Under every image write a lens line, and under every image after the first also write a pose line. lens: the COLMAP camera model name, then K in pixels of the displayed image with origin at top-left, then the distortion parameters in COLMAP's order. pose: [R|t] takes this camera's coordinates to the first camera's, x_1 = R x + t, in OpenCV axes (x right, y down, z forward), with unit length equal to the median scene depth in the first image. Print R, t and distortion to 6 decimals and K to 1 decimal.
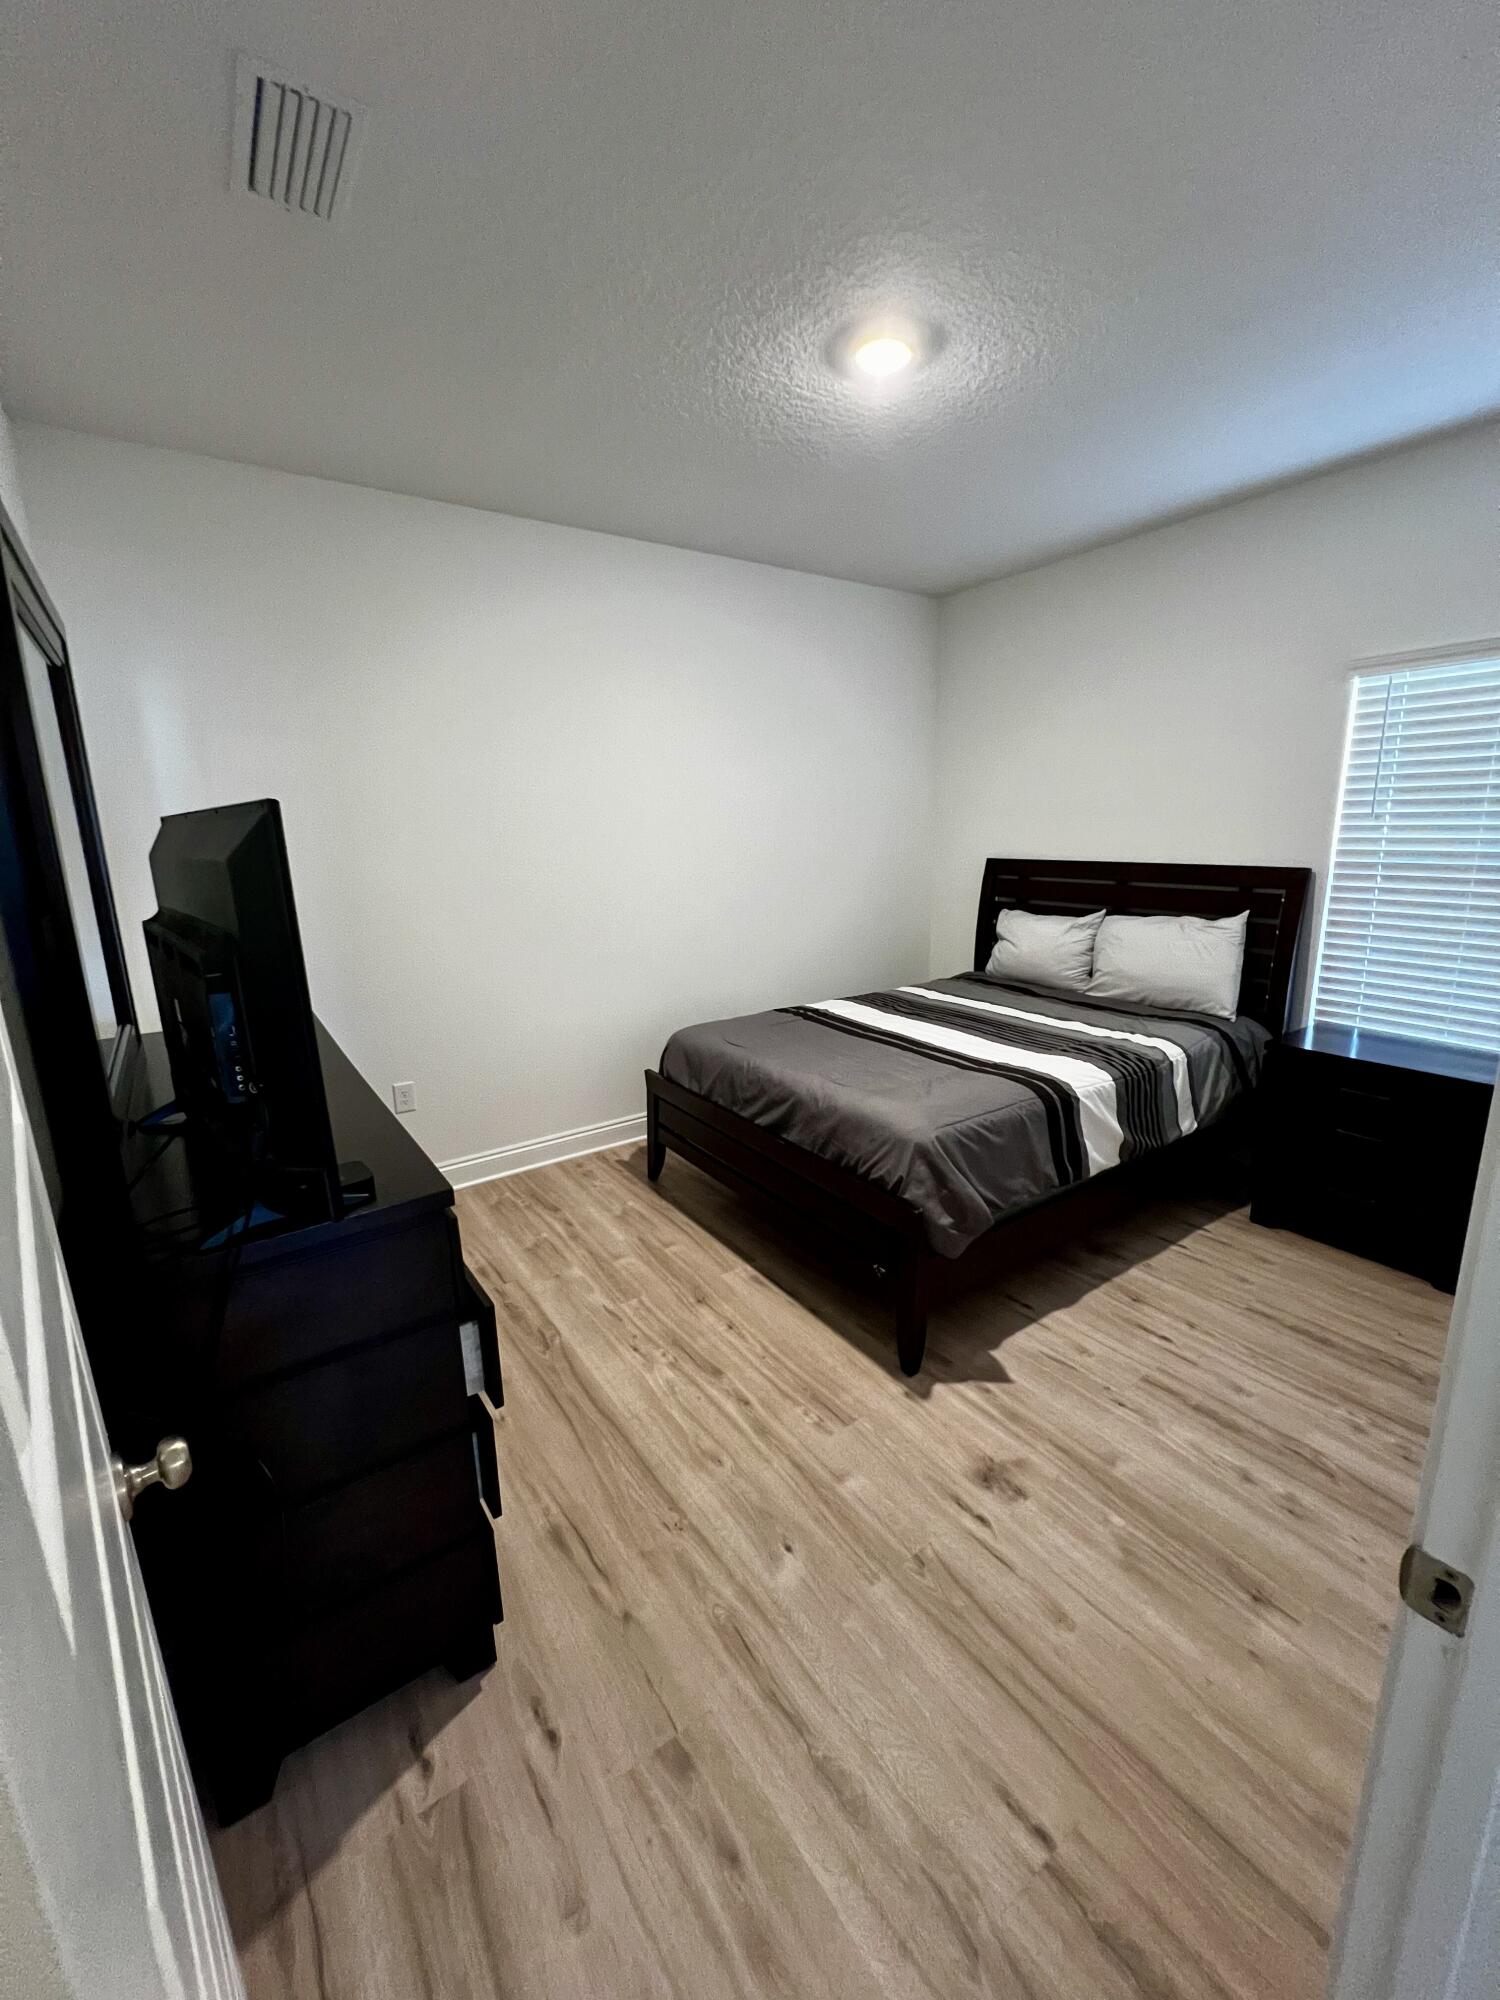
lens RADIAL K [[797.3, 0, 757.2], [0, 797.3, 998.9], [0, 0, 1]] dist [0.001411, 0.000334]
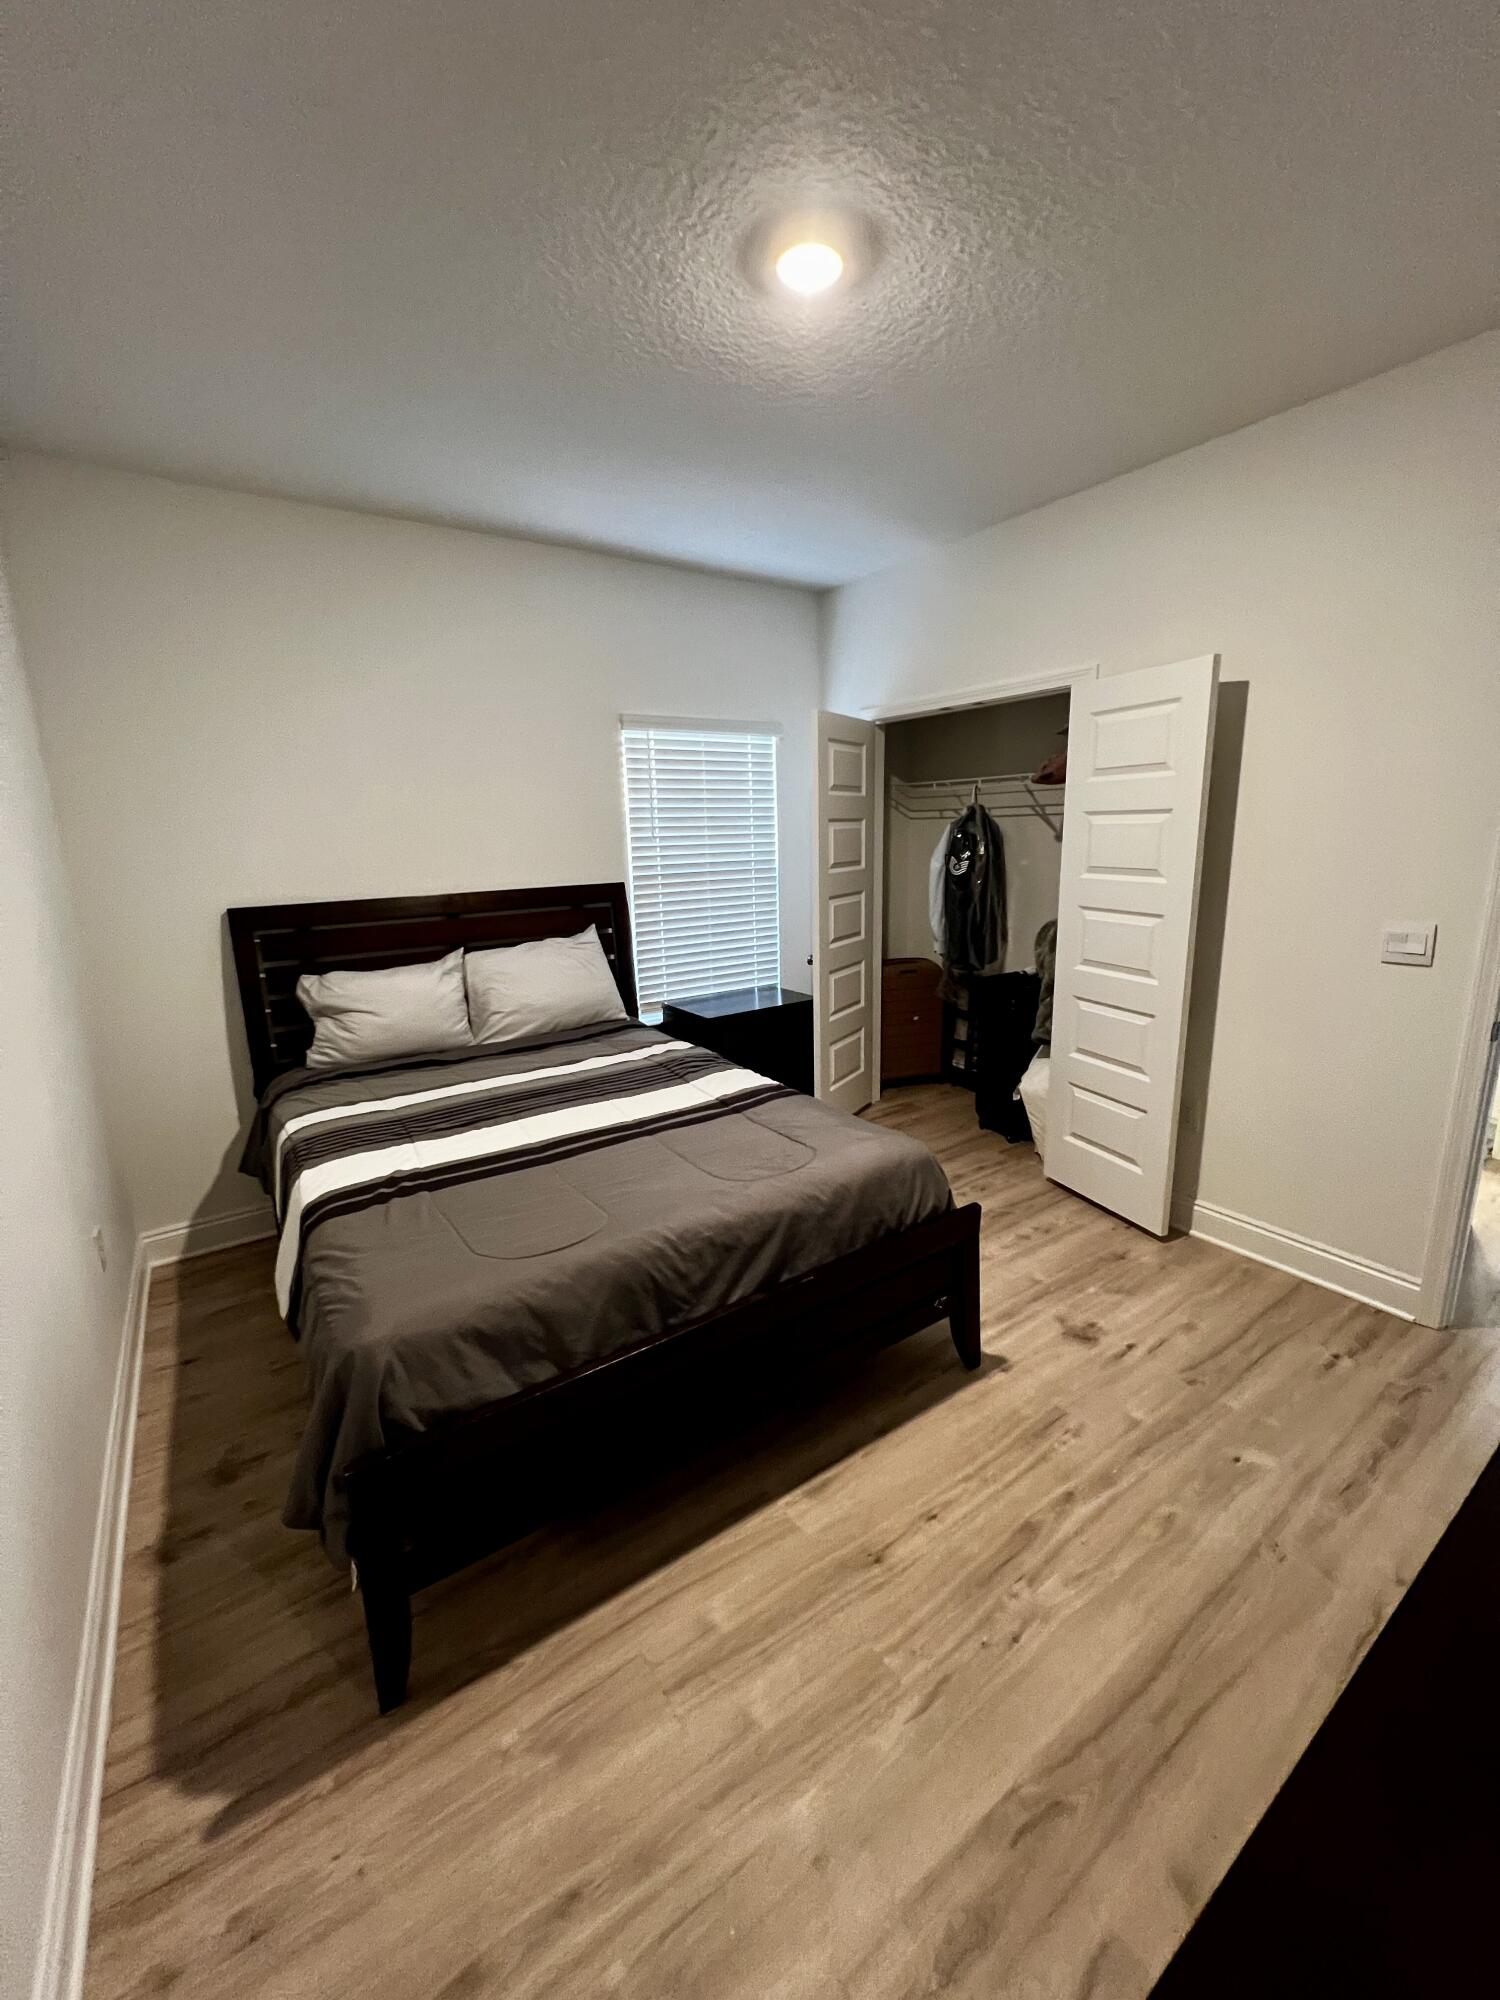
lens RADIAL K [[797.3, 0, 755.4], [0, 797.3, 993.5], [0, 0, 1]] dist [0.001411, 0.000334]
pose [[0.006208, -0.185841, 0.982560, -0.658299], [0.242481, 0.953534, 0.178819, -0.216261], [-0.970136, 0.237142, 0.050982, 0.992800]]
